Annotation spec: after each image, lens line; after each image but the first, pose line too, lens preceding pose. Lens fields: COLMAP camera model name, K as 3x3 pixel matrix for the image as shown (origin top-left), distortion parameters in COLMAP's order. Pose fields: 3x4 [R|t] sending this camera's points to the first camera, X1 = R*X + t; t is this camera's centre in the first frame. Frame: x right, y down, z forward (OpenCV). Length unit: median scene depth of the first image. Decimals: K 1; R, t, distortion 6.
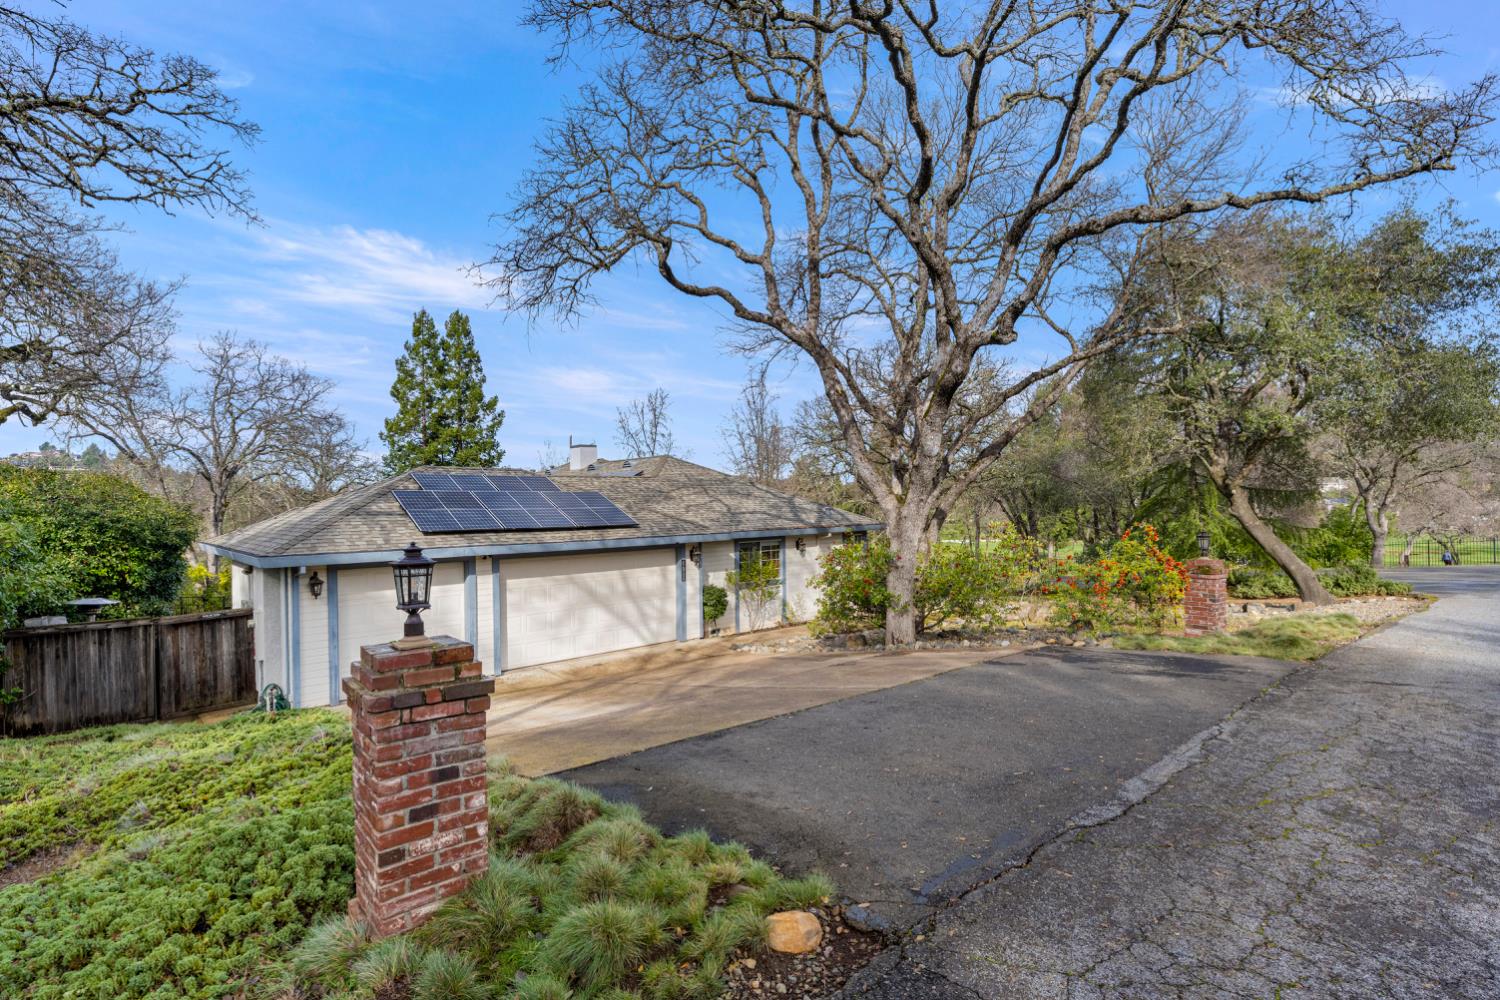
lens RADIAL K [[692.9, 0, 750.4], [0, 692.9, 513.3], [0, 0, 1]] dist [-0.001294, -0.000195]
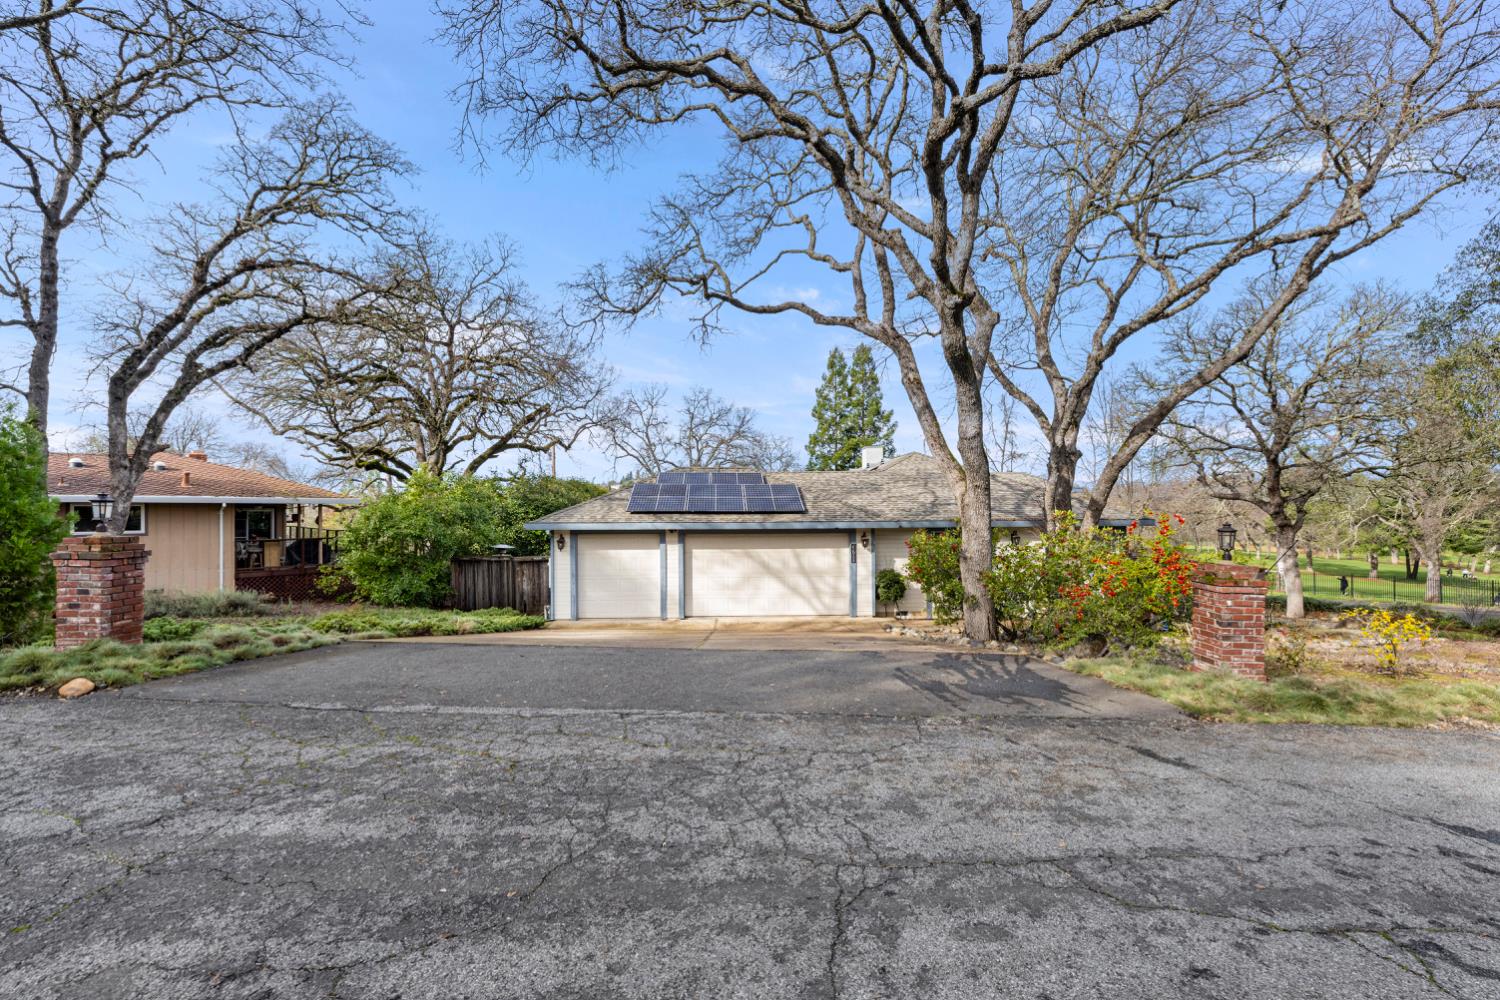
lens RADIAL K [[608.9, 0, 758.5], [0, 608.9, 511.9], [0, 0, 1]] dist [0.000905, 0.000547]
pose [[0.768476, 0.016381, -0.639669, 0.457504], [-0.015297, 0.999857, 0.007228, 0.011696], [0.639696, 0.004230, 0.768616, 0.157273]]
